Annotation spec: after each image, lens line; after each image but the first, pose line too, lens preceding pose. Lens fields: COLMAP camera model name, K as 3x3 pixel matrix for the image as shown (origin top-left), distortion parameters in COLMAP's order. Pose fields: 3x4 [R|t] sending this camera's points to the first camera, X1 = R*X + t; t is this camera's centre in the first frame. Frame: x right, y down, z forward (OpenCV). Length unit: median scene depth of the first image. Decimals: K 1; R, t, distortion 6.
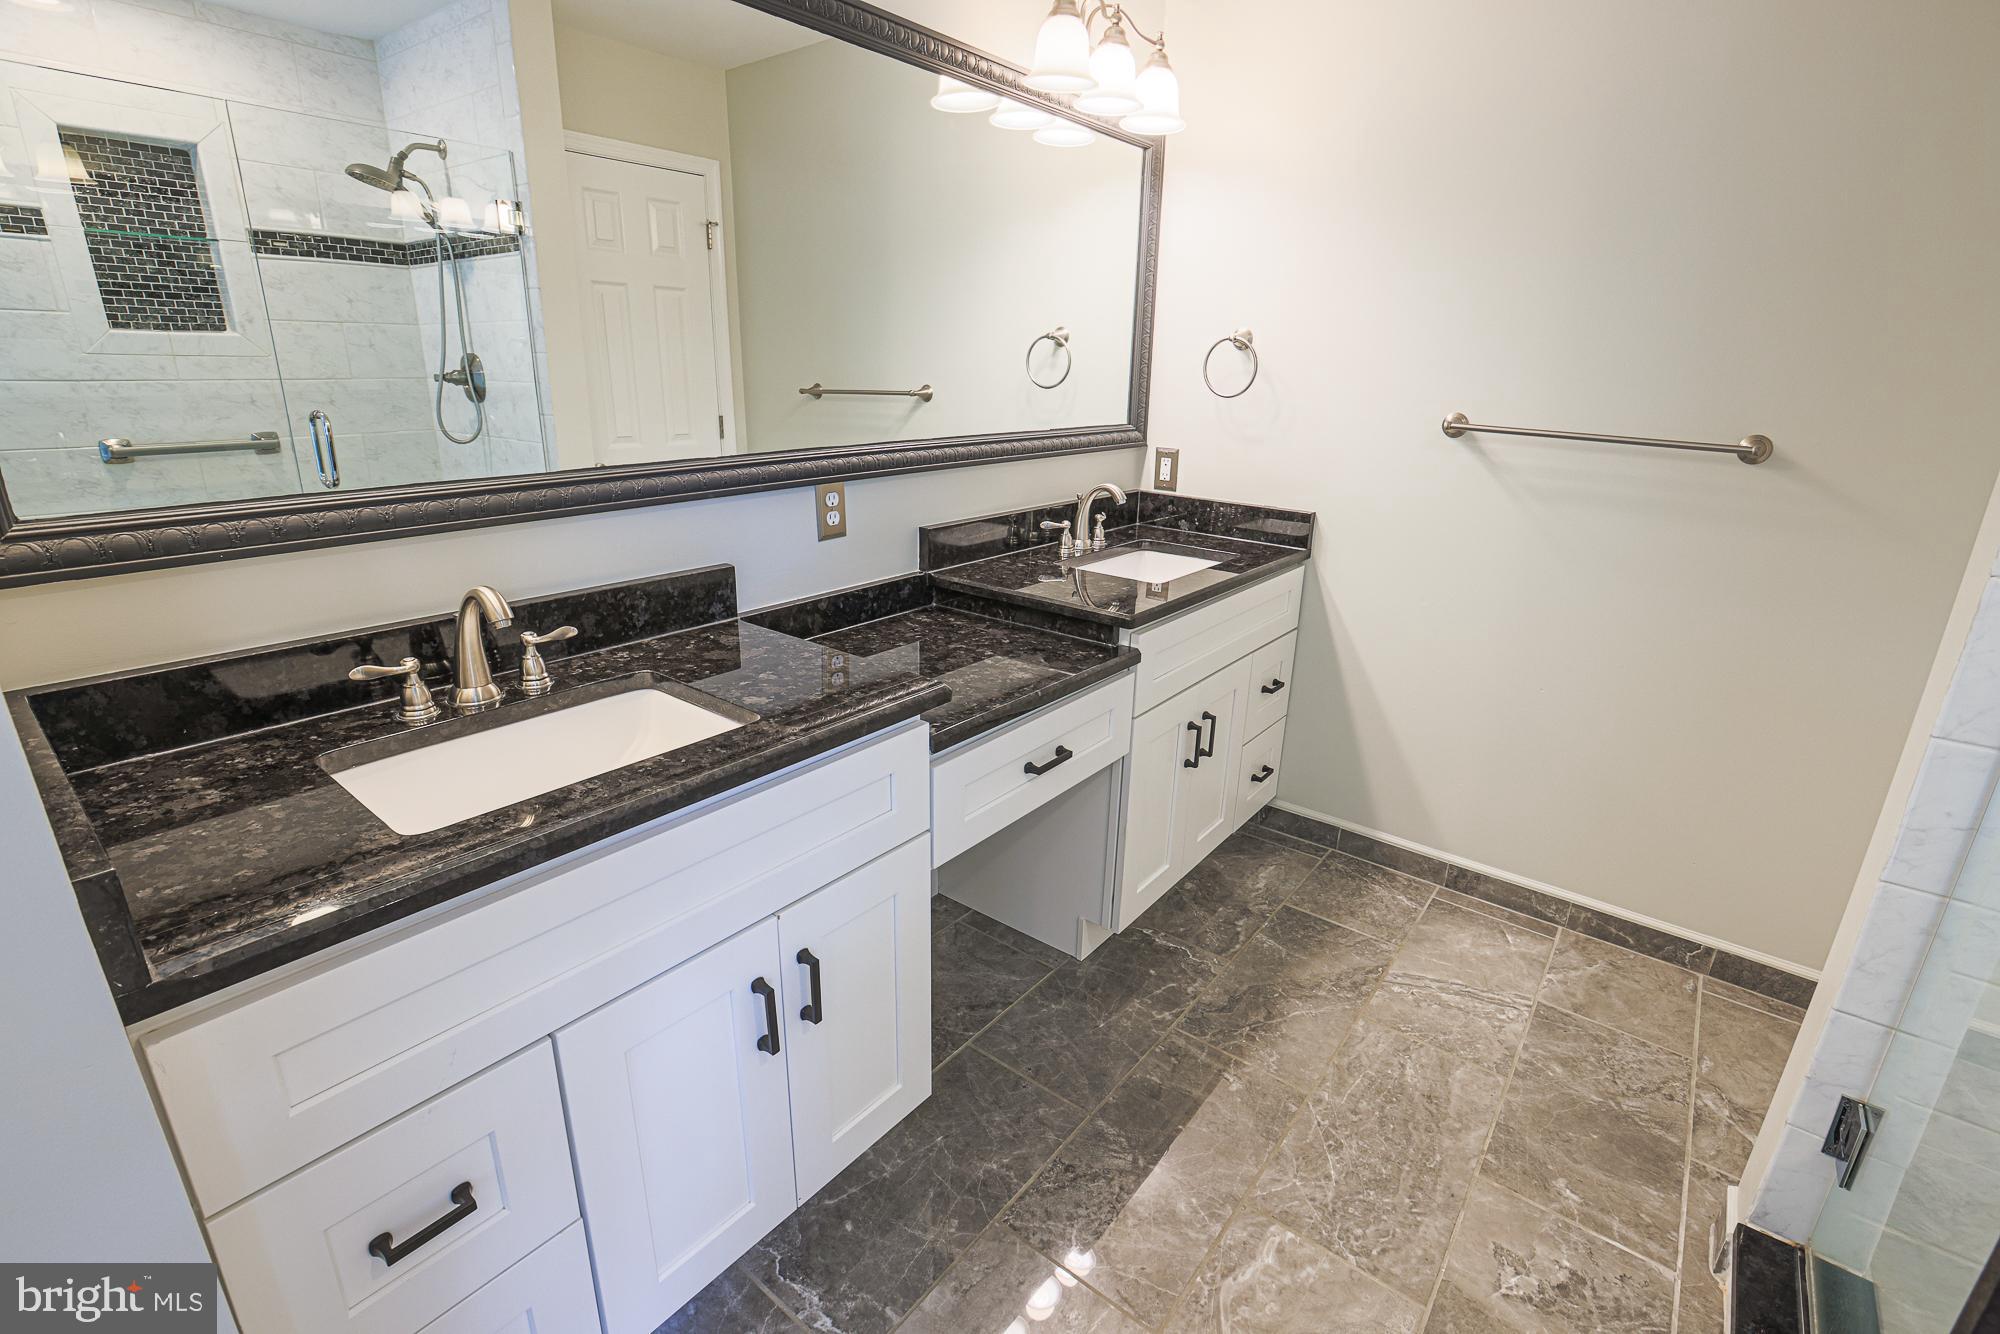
lens RADIAL K [[925.8, 0, 1005.0], [0, 925.8, 651.9], [0, 0, 1]] dist [-0.058437, 0.023329]
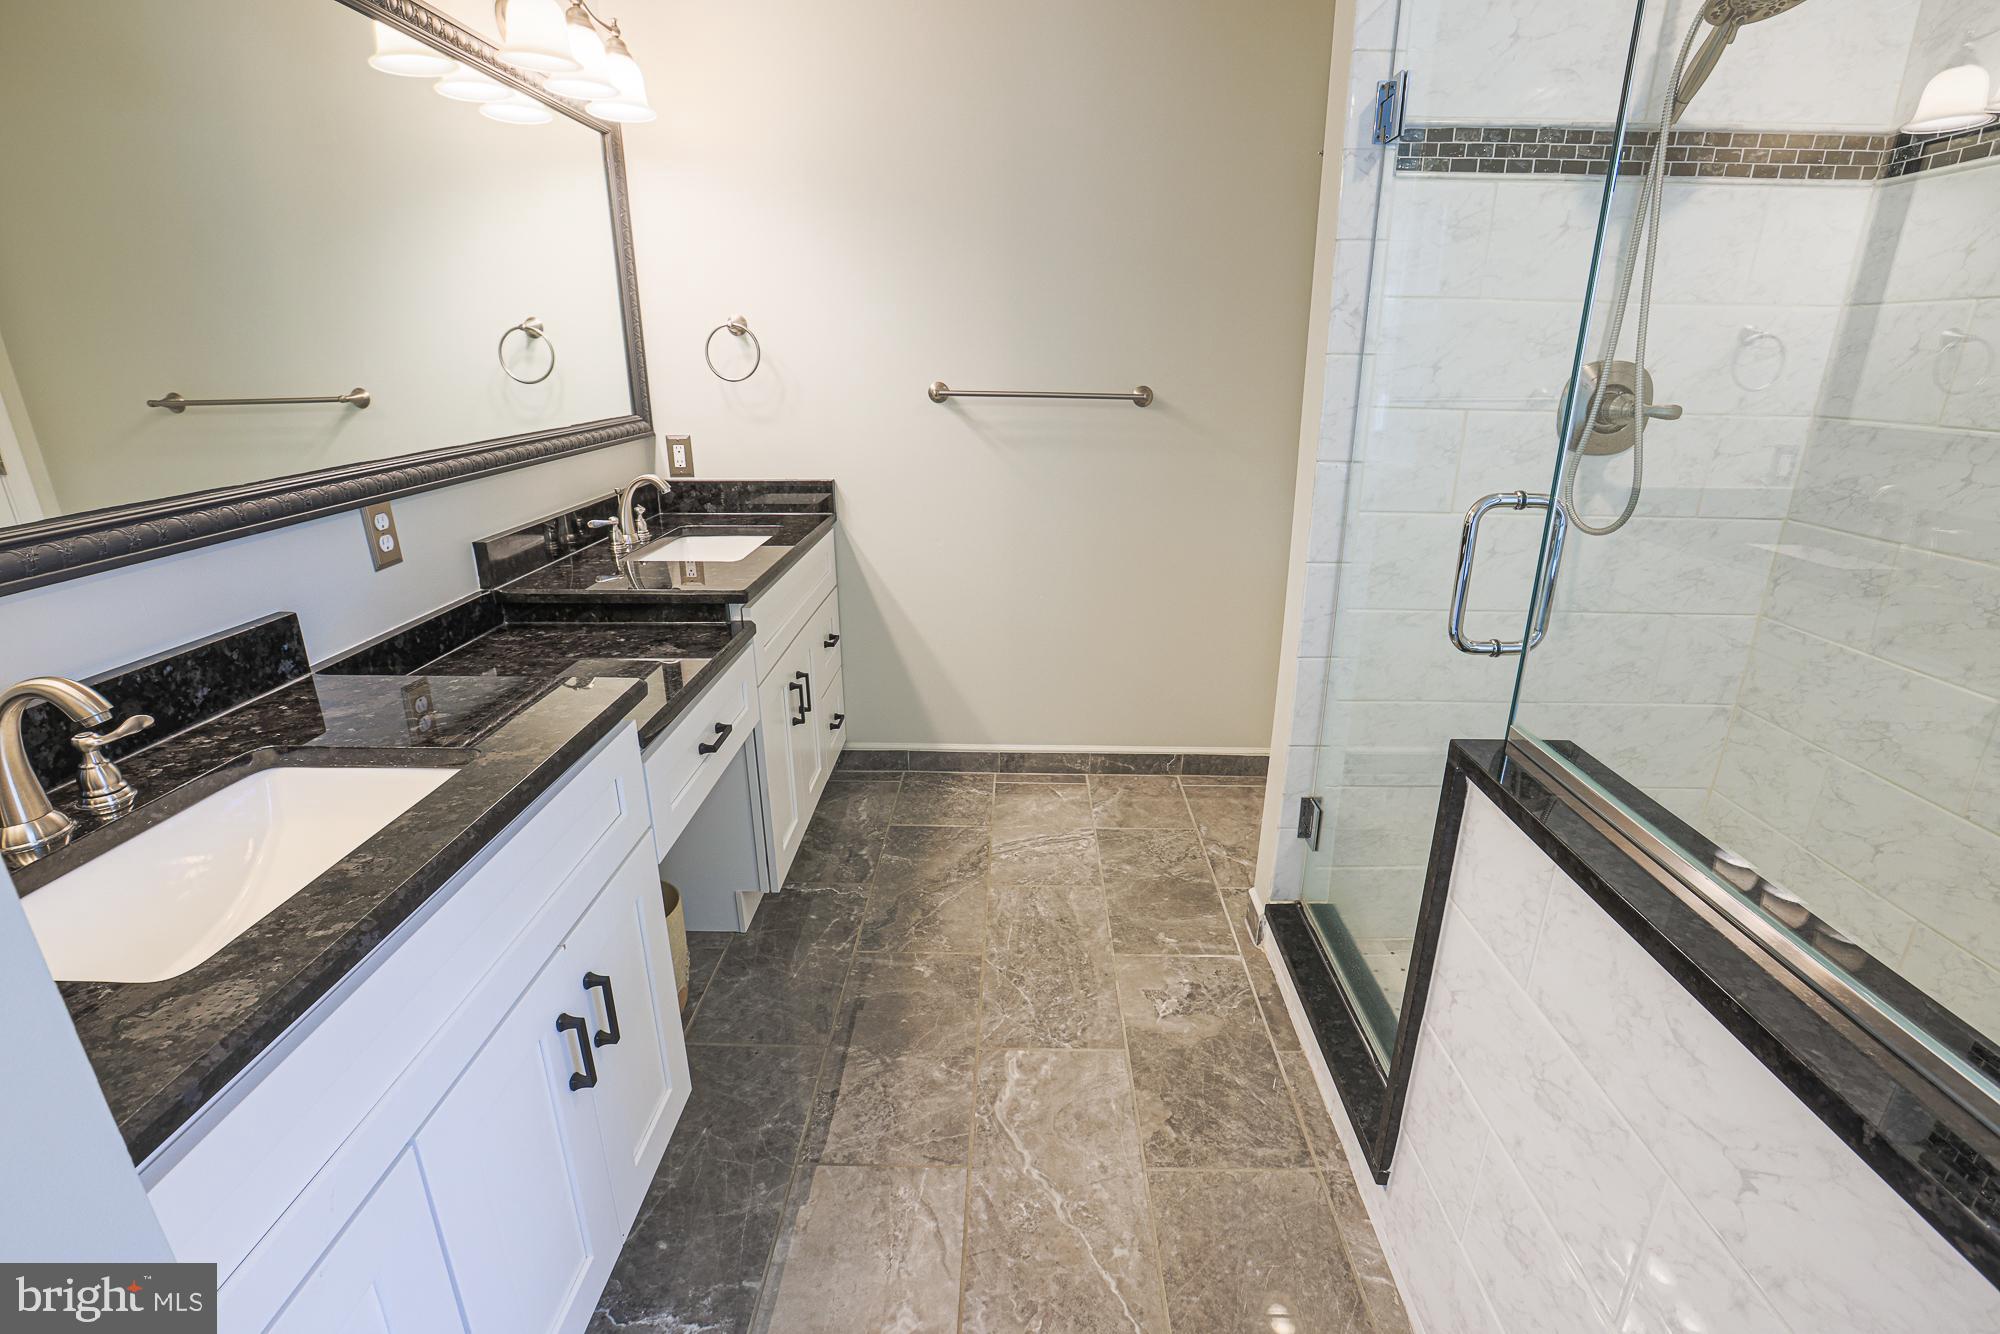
lens RADIAL K [[933.2, 0, 1008.1], [0, 933.2, 659.5], [0, 0, 1]] dist [-0.060988, 0.022179]
pose [[0.790649, -0.214530, 0.573456, -0.236705], [0.201729, 0.975585, 0.086834, 0.006152], [-0.578083, 0.047028, 0.814622, -0.033685]]
